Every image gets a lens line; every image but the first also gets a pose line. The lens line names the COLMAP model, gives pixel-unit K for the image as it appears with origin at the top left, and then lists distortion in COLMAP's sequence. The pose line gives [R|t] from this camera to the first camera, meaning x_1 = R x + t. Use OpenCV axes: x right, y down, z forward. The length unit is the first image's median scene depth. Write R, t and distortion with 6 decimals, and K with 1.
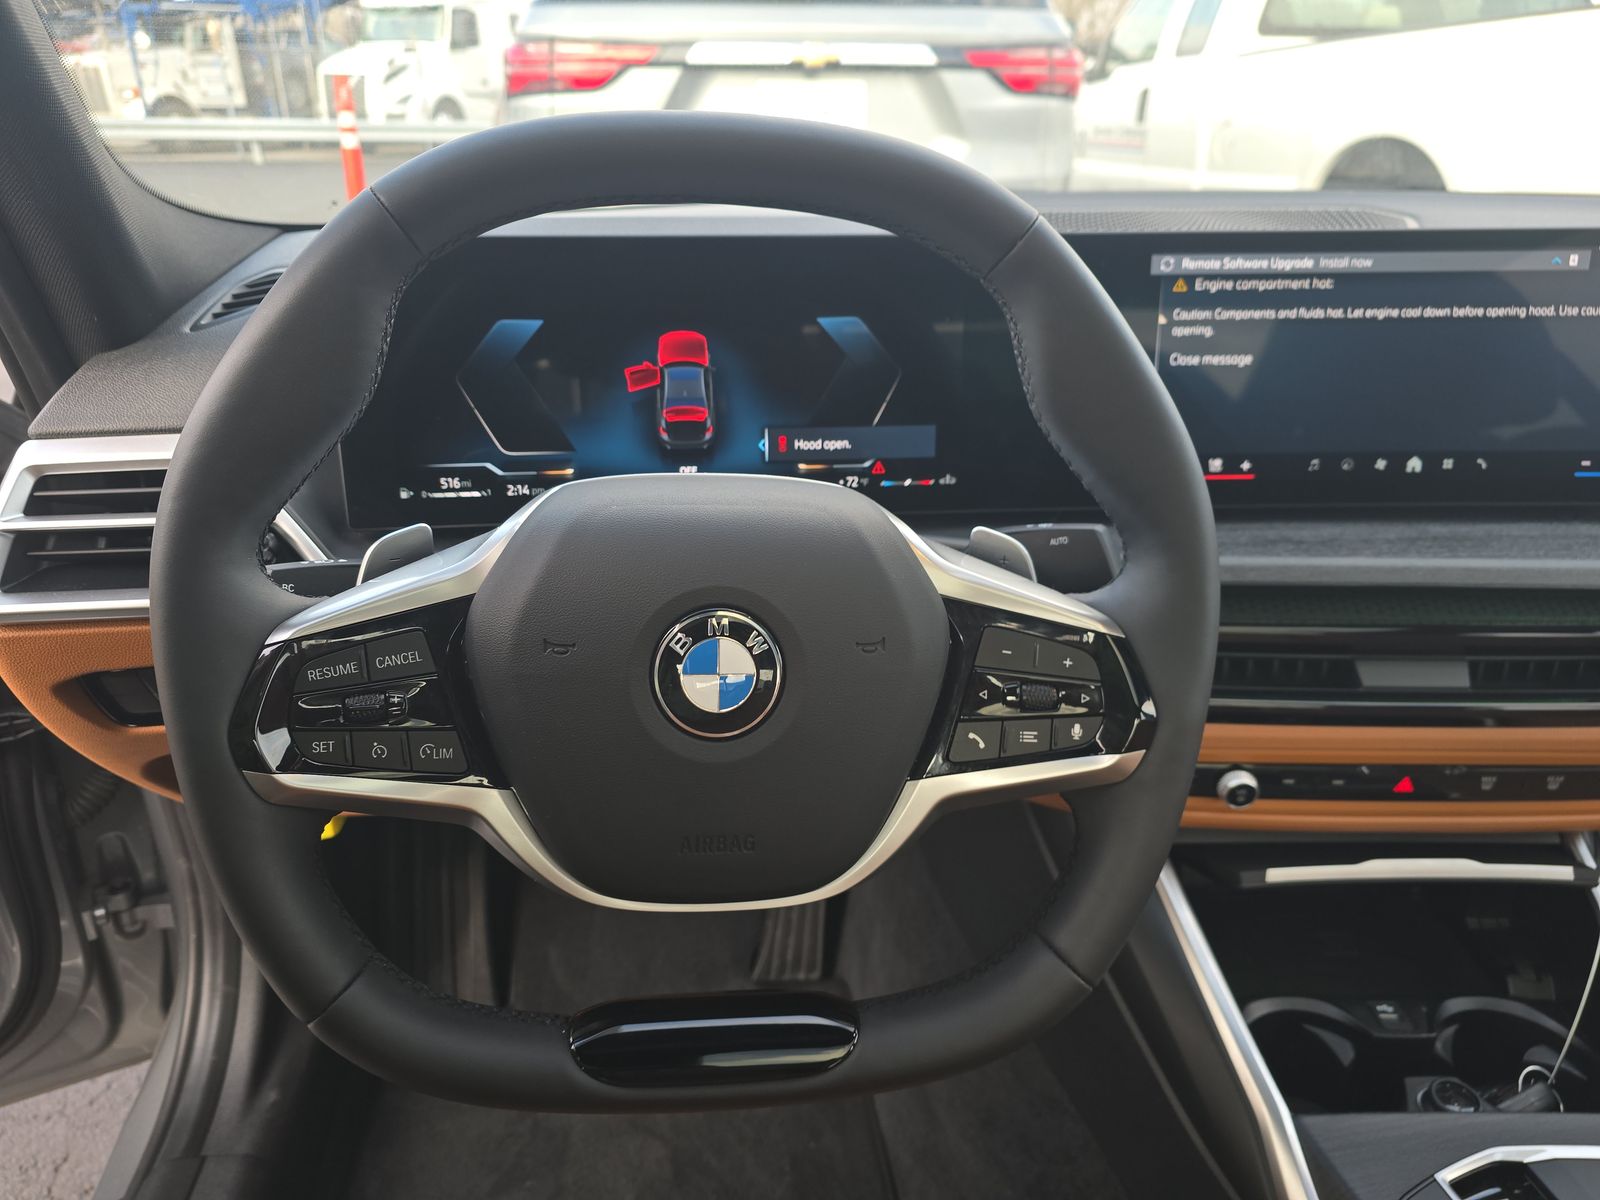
lens RADIAL K [[1106.2, 0, 800.0], [0, 1106.2, 600.0], [0, 0, 1]] dist [0.000647, -0.007164]
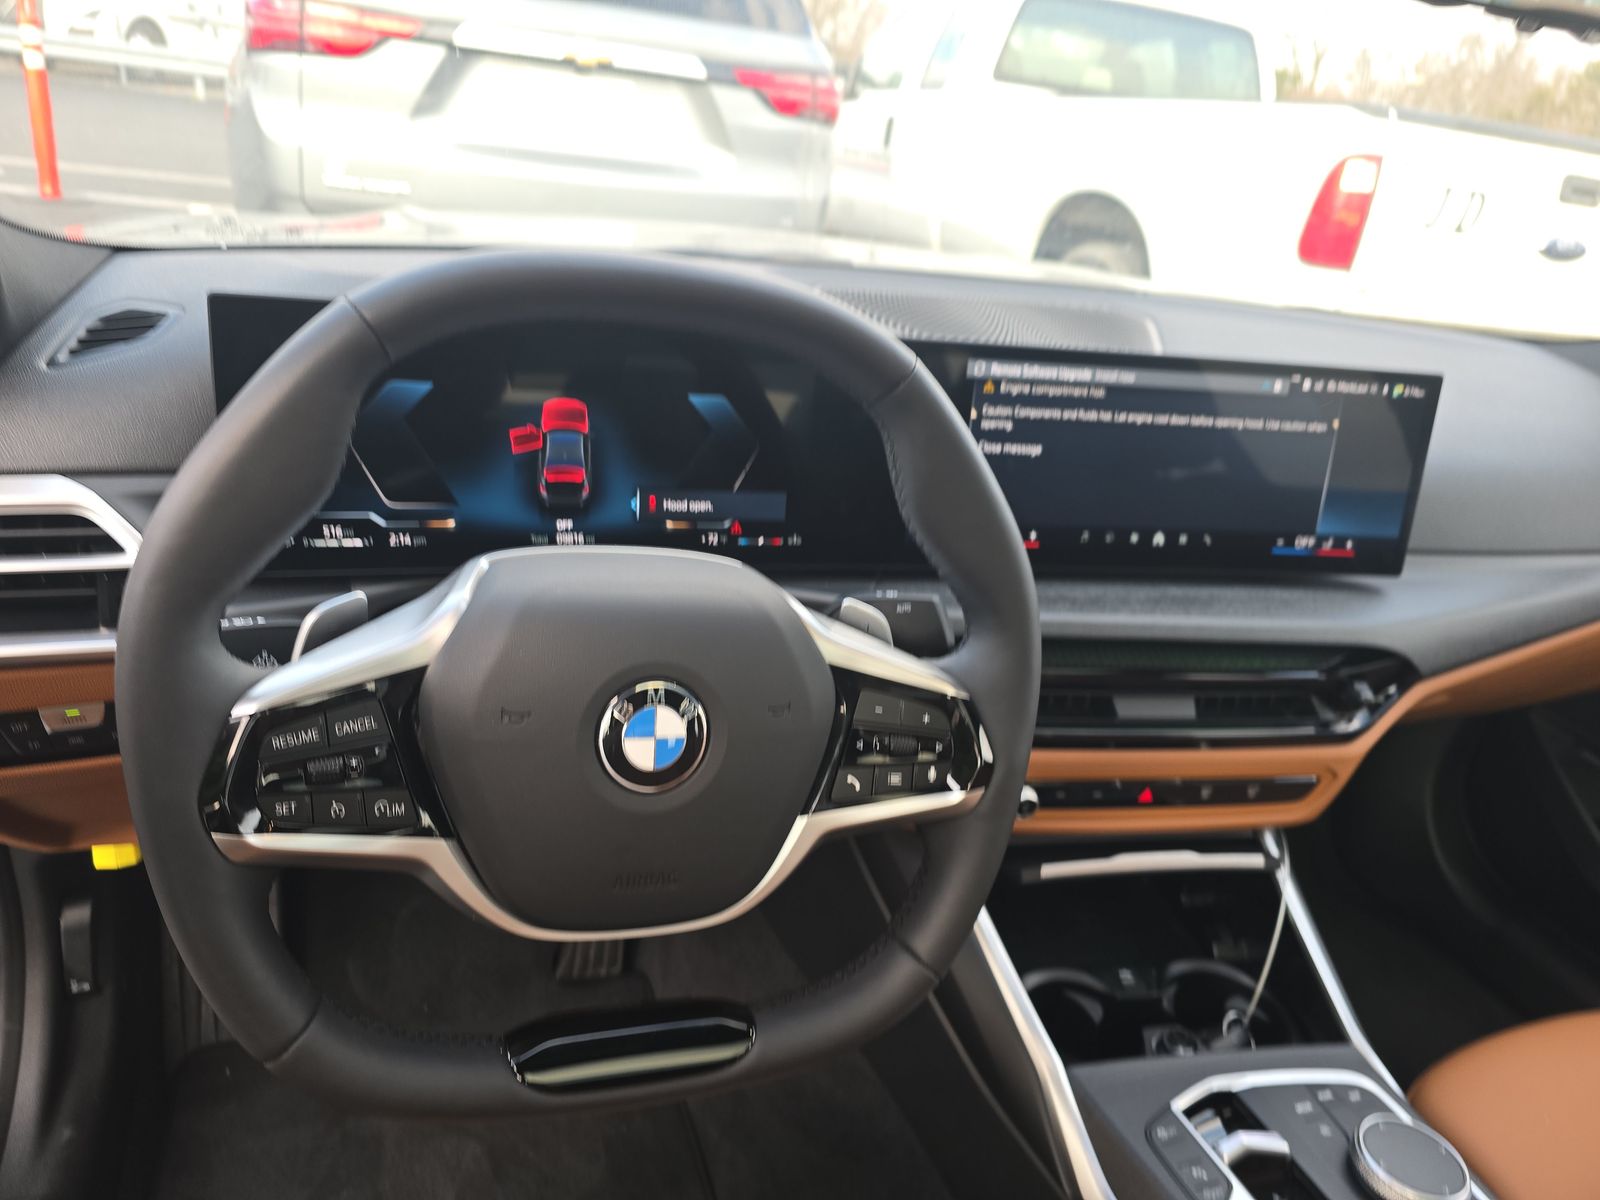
lens RADIAL K [[1086.7, 0, 800.0], [0, 1086.7, 600.0], [0, 0, 1]] dist [0.032077, -0.039795]
pose [[0.971498, 0.015437, 0.236544, -0.131240], [-0.019173, 0.999725, 0.013505, -0.063849], [-0.236271, -0.017655, 0.971527, -0.104617]]
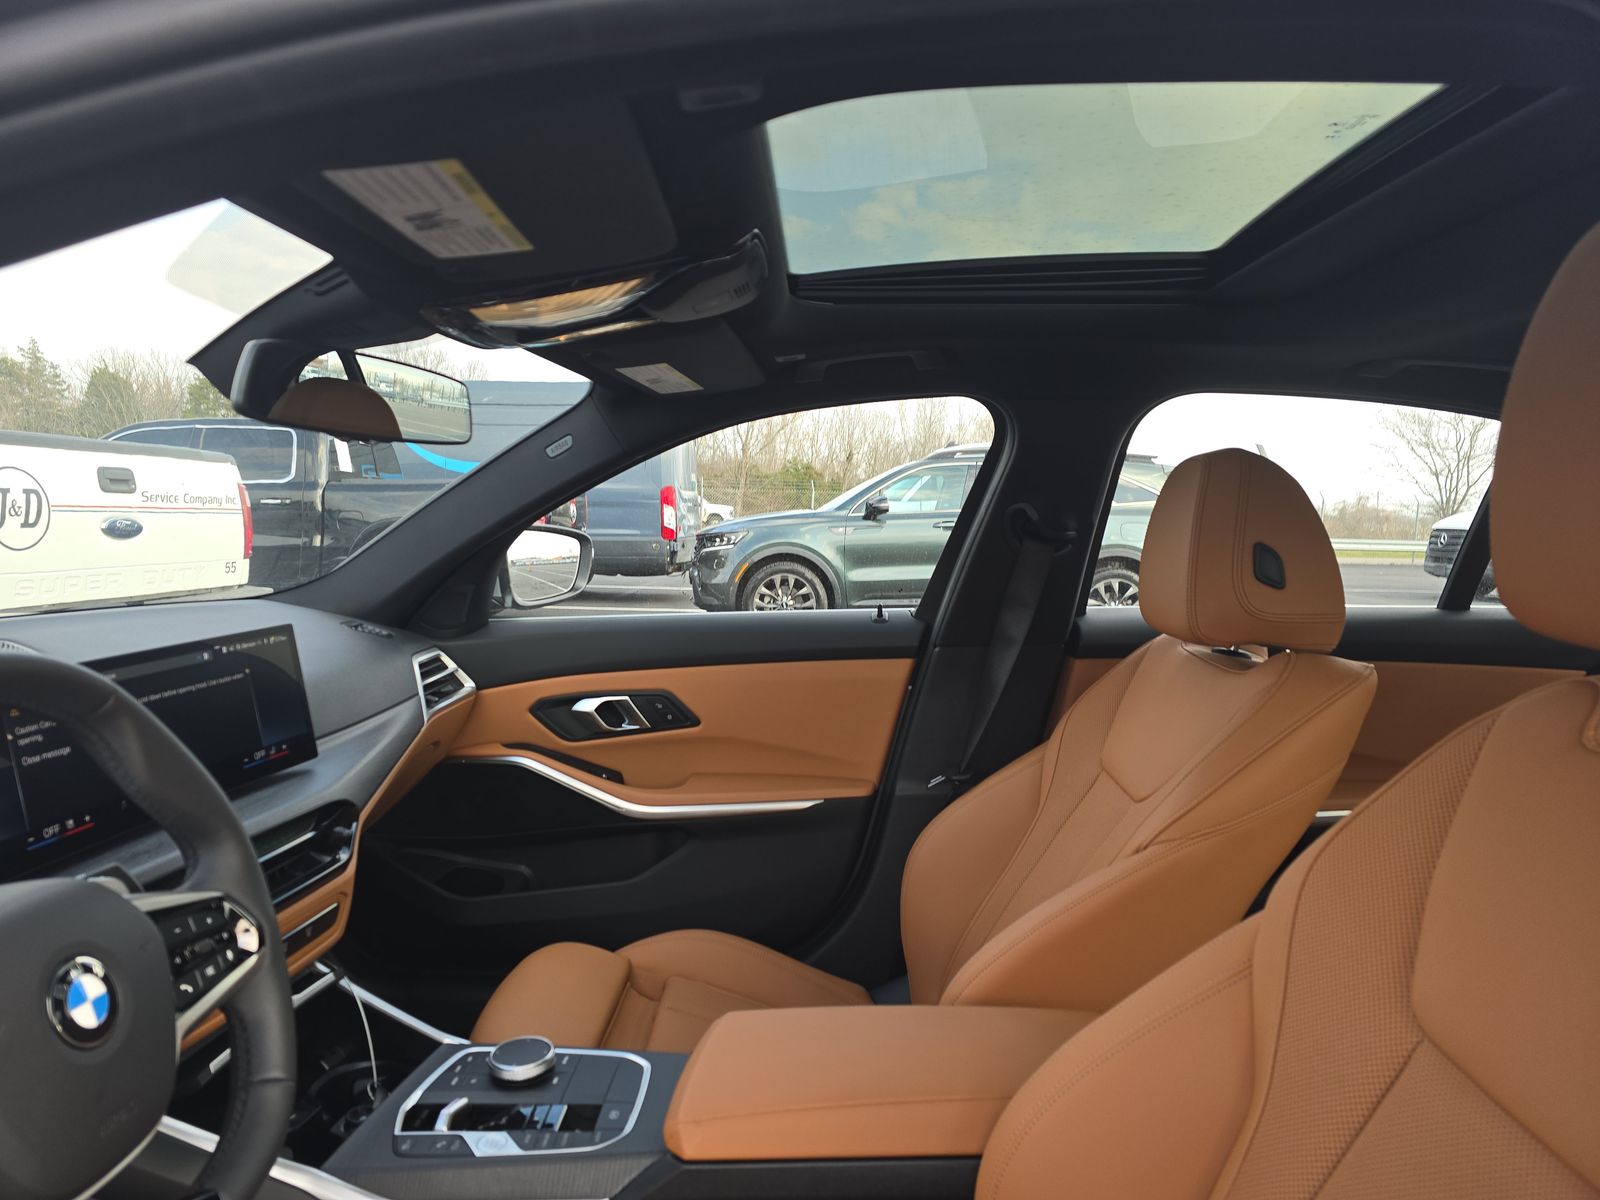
lens RADIAL K [[1076.1, 0, 800.0], [0, 1076.1, 600.0], [0, 0, 1]] dist [0.096920, -0.094120]
pose [[0.145850, -0.088688, 0.985323, -0.875936], [0.387319, 0.921590, 0.025619, -0.062346], [-0.910336, 0.377898, 0.168764, -0.203035]]
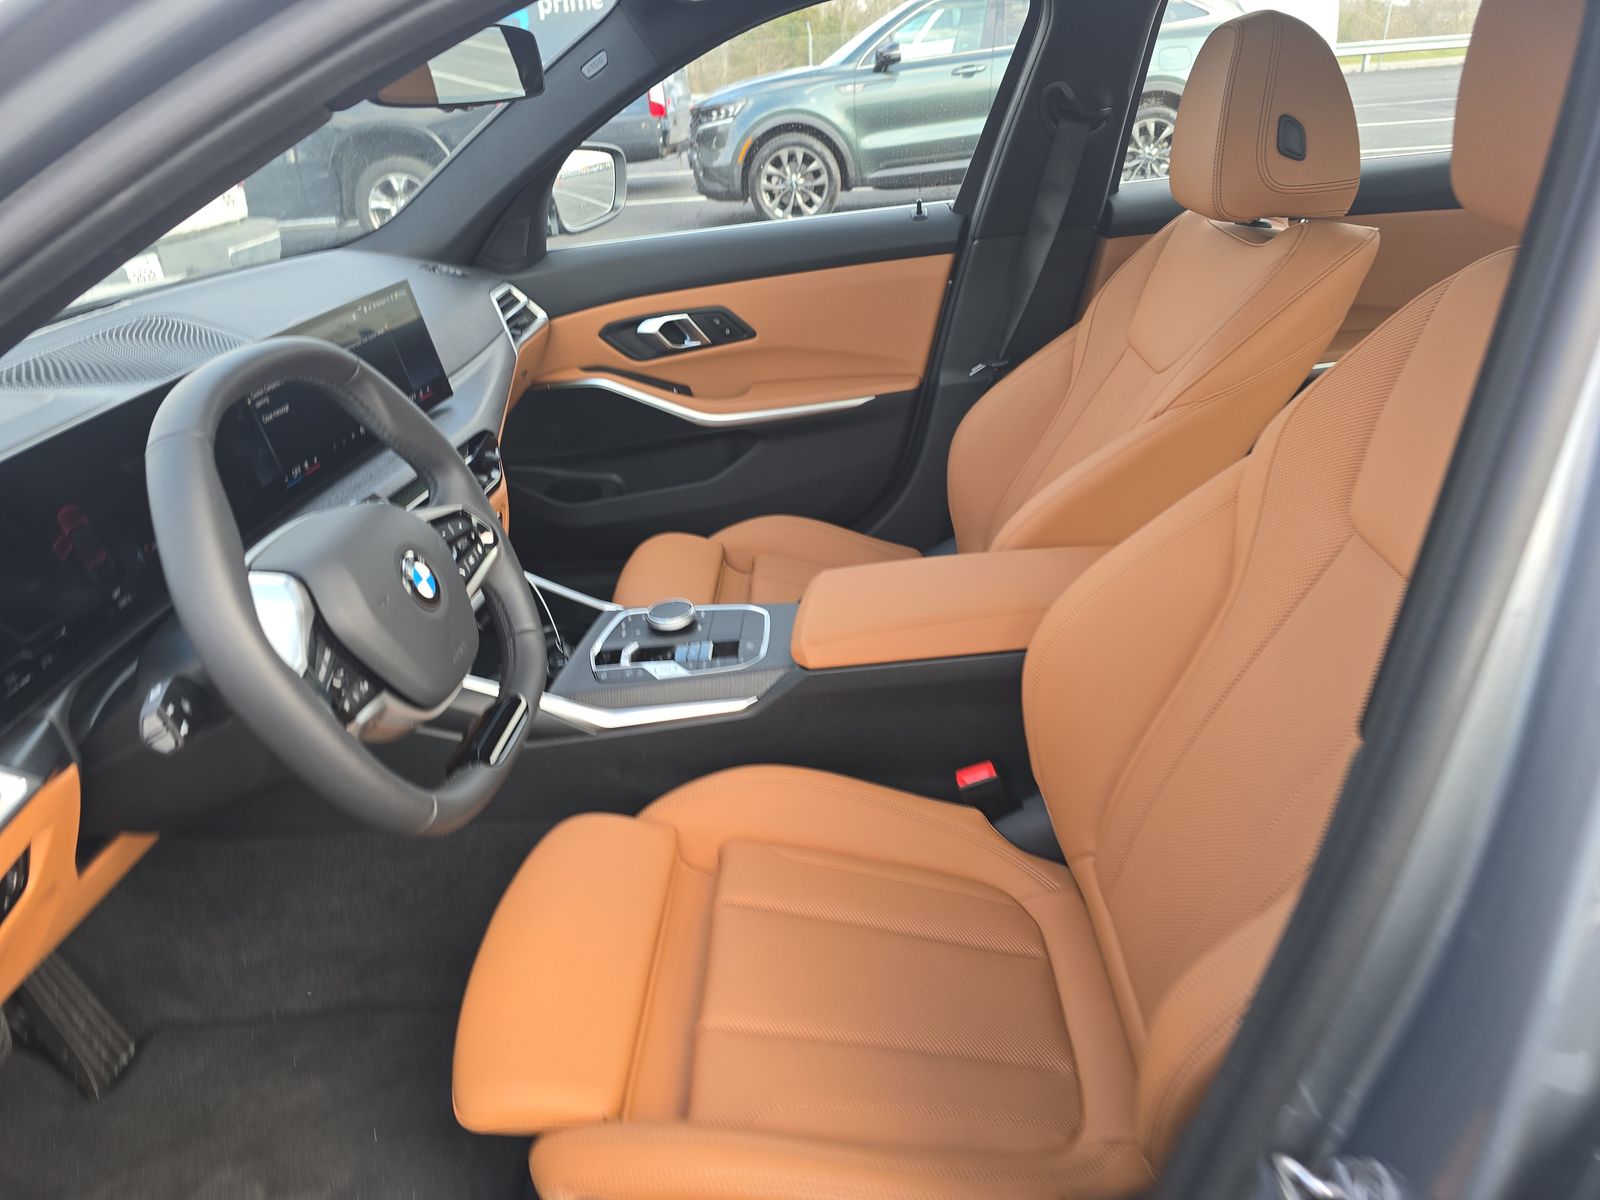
lens RADIAL K [[1084.4, 0, 797.0], [0, 1084.4, 632.8], [0, 0, 1]] dist [0.058513, -0.091218]
pose [[0.142315, -0.476658, 0.867493, -1.218678], [0.466180, 0.805403, 0.366063, -0.187607], [-0.873168, 0.352311, 0.336829, -0.208113]]
